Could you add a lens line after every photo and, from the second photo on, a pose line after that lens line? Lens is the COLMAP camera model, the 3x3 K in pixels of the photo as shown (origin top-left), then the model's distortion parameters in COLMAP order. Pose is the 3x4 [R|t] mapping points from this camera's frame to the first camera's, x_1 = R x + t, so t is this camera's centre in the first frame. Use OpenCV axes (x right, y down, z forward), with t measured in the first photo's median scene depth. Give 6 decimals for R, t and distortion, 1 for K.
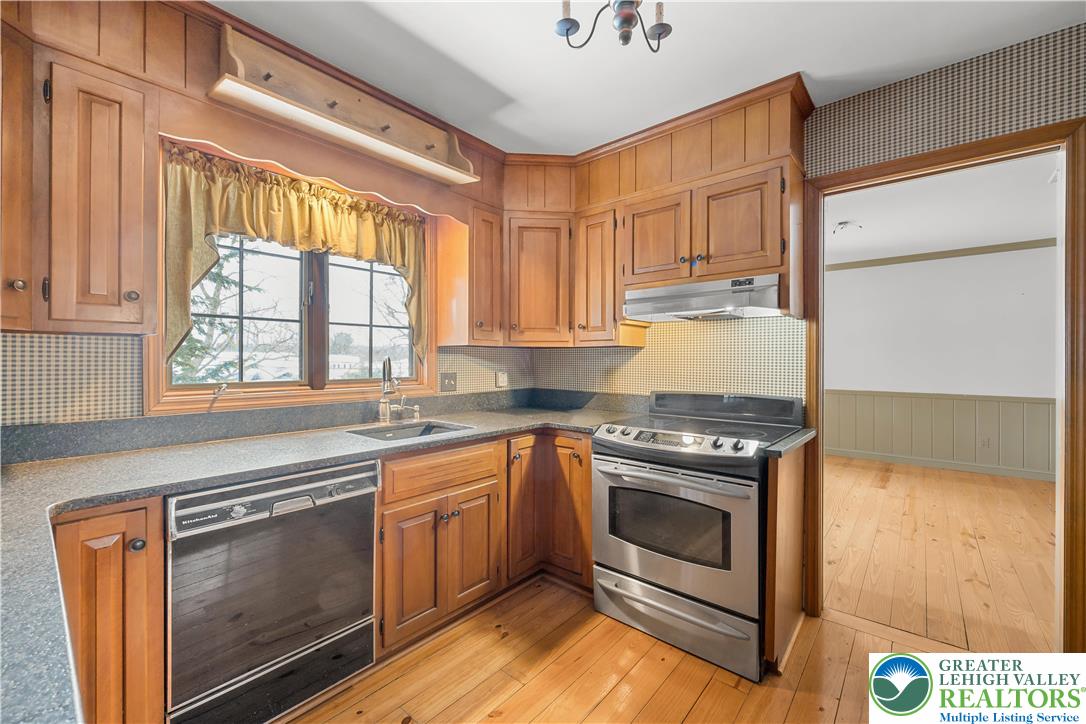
lens RADIAL K [[438.7, 0, 543.0], [0, 438.7, 362.0], [0, 0, 1]] dist [0.000131, -0.000090]
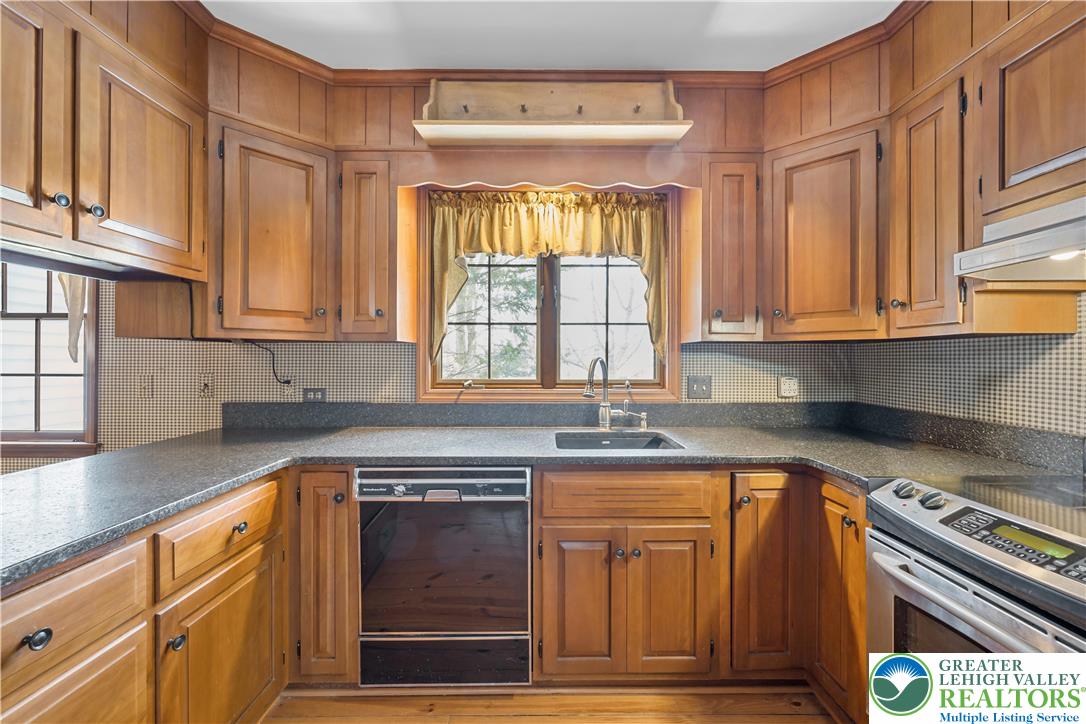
lens RADIAL K [[440.5, 0, 548.9], [0, 440.5, 358.7], [0, 0, 1]] dist [-0.000324, -0.000134]
pose [[0.658774, -0.000854, -0.752340, 0.262327], [-0.003516, 0.999985, -0.004214, -0.003516], [0.752332, 0.005422, 0.658761, 0.305101]]
